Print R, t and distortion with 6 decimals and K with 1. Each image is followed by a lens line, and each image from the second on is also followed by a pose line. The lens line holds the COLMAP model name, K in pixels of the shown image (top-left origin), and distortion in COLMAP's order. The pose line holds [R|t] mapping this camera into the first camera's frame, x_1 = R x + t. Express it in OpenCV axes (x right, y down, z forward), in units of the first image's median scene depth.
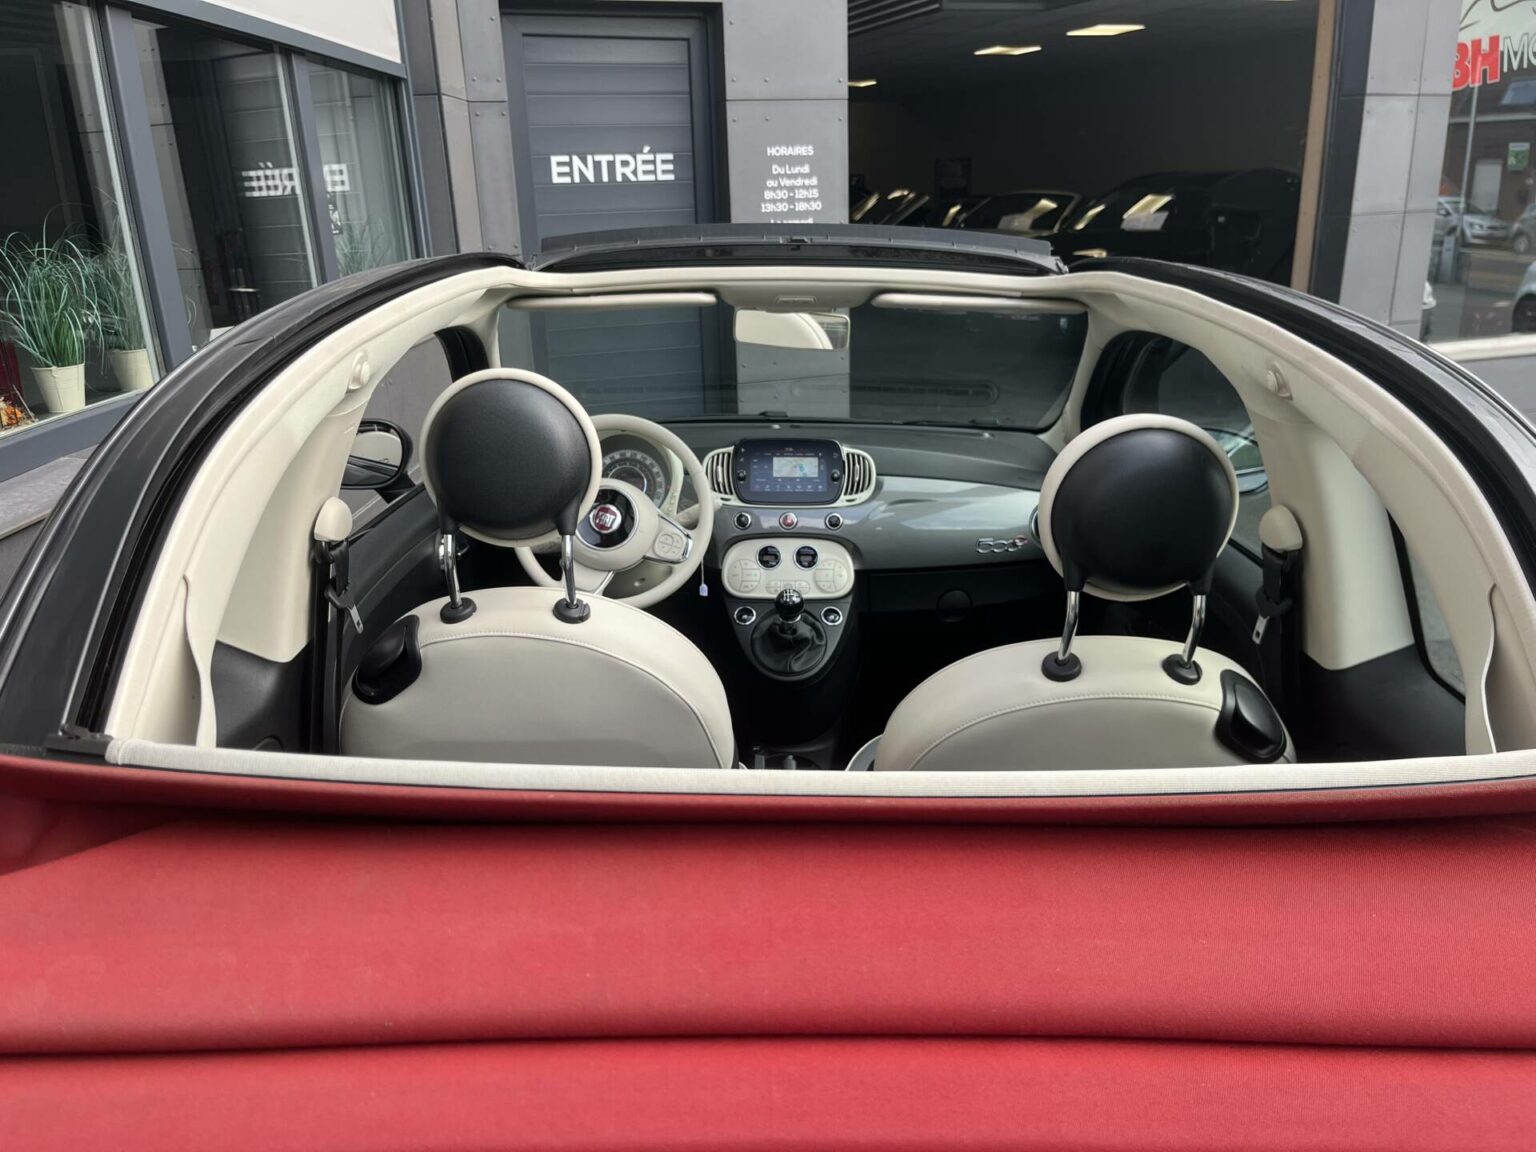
lens RADIAL K [[1172.2, 0, 776.0], [0, 1172.2, 573.5], [0, 0, 1]] dist [0.055401, -0.077102]
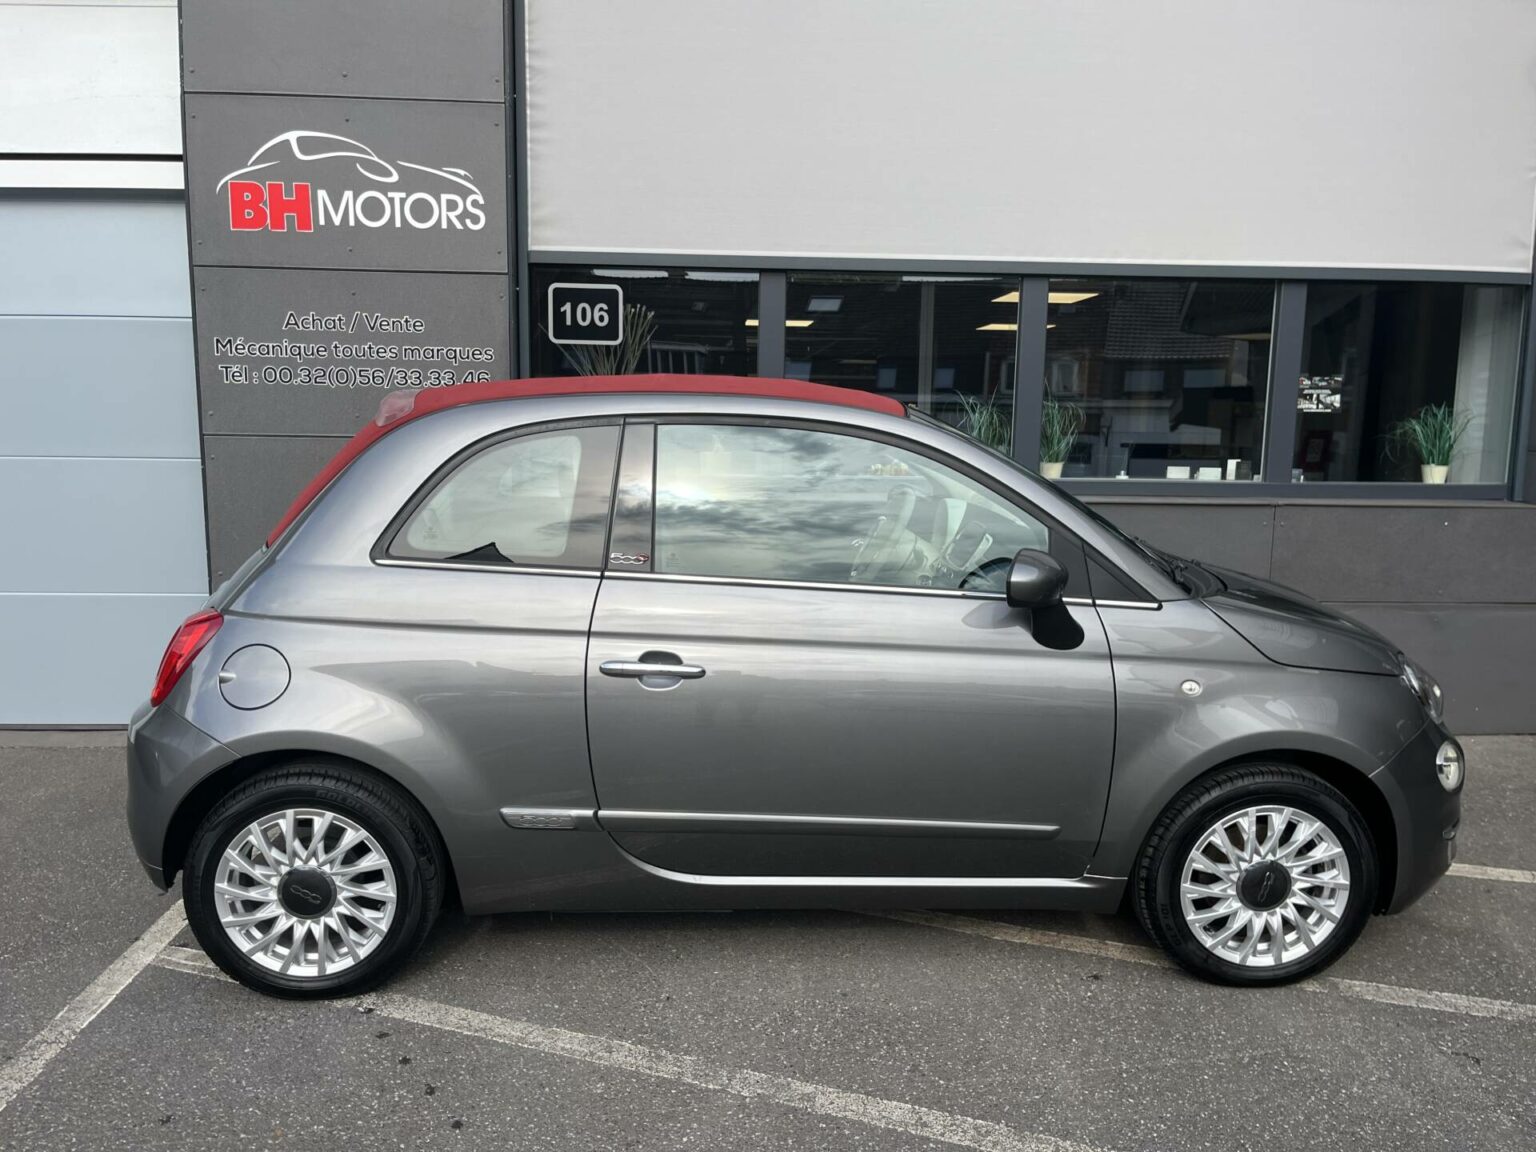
lens RADIAL K [[1172.2, 0, 762.4], [0, 1172.2, 582.0], [0, 0, 1]] dist [0.055401, -0.077102]
pose [[0.035456, 0.169606, -0.984874, 0.646864], [-0.327788, 0.932950, 0.148864, -0.078048], [0.944086, 0.317551, 0.088674, 0.270494]]
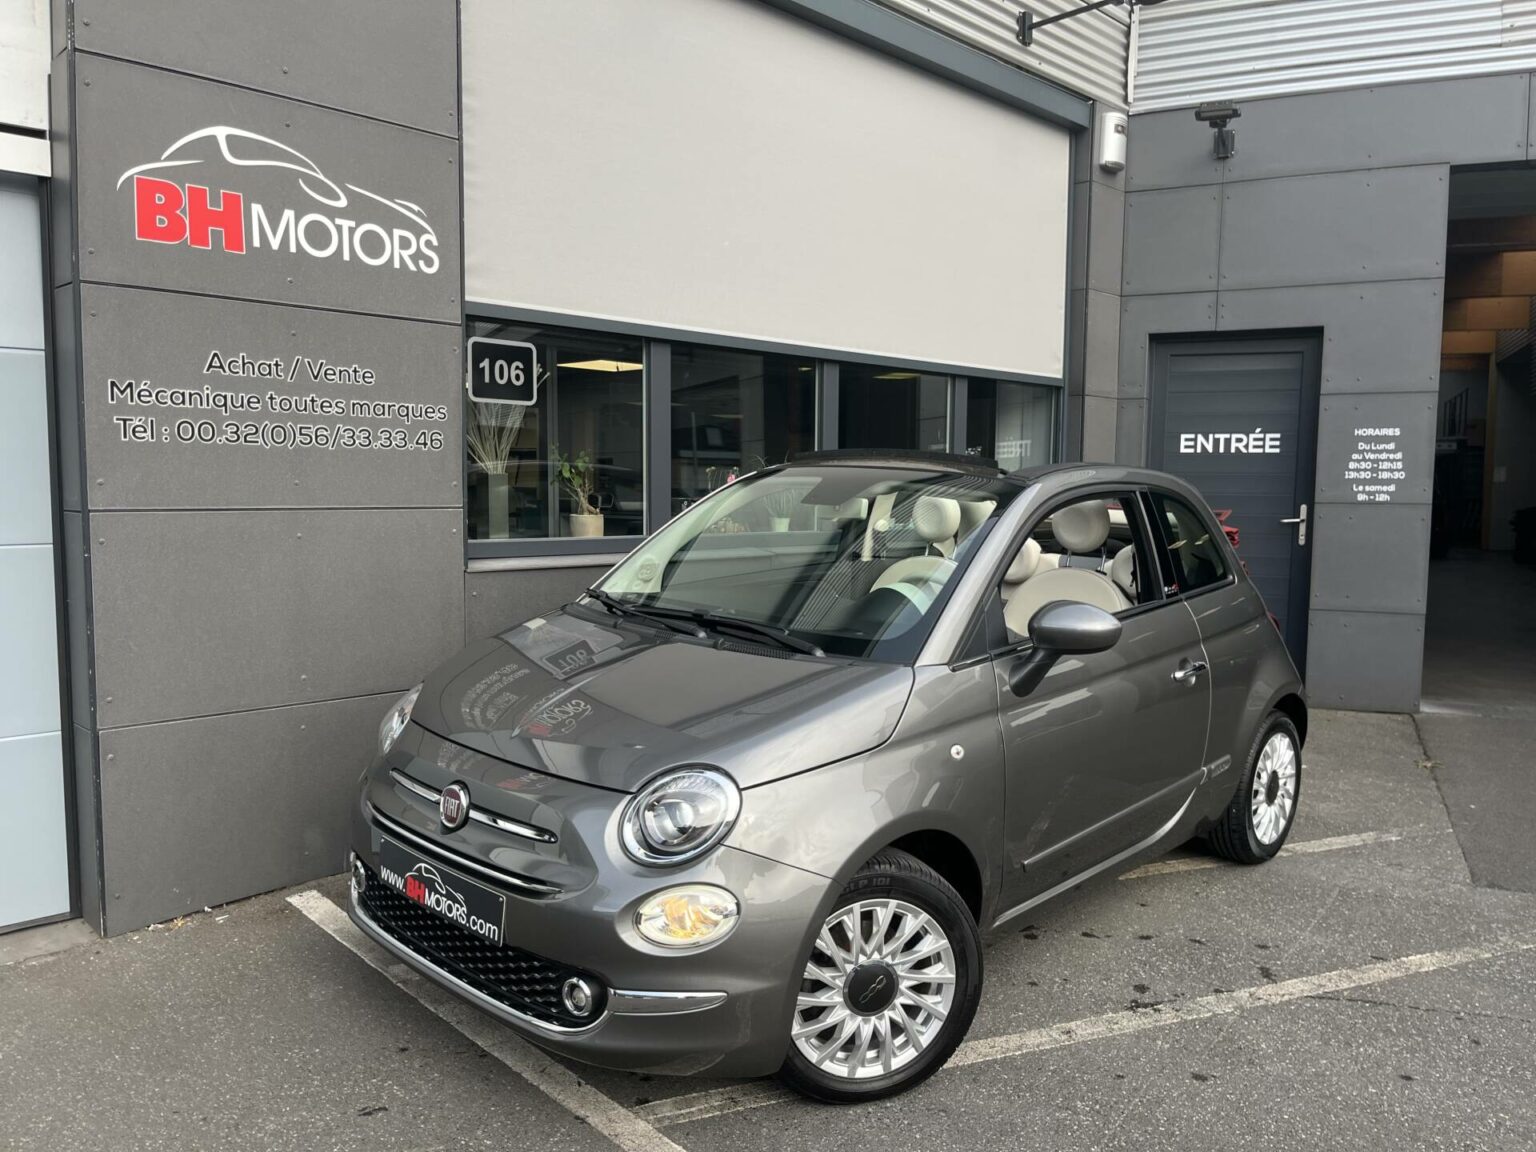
lens RADIAL K [[1172.2, 0, 766.6], [0, 1172.2, 579.1], [0, 0, 1]] dist [0.055401, -0.077102]
pose [[0.698341, 0.098040, -0.709019, 0.465552], [-0.254163, 0.959986, -0.117593, 0.098972], [0.669120, 0.262327, 0.695315, -0.252870]]
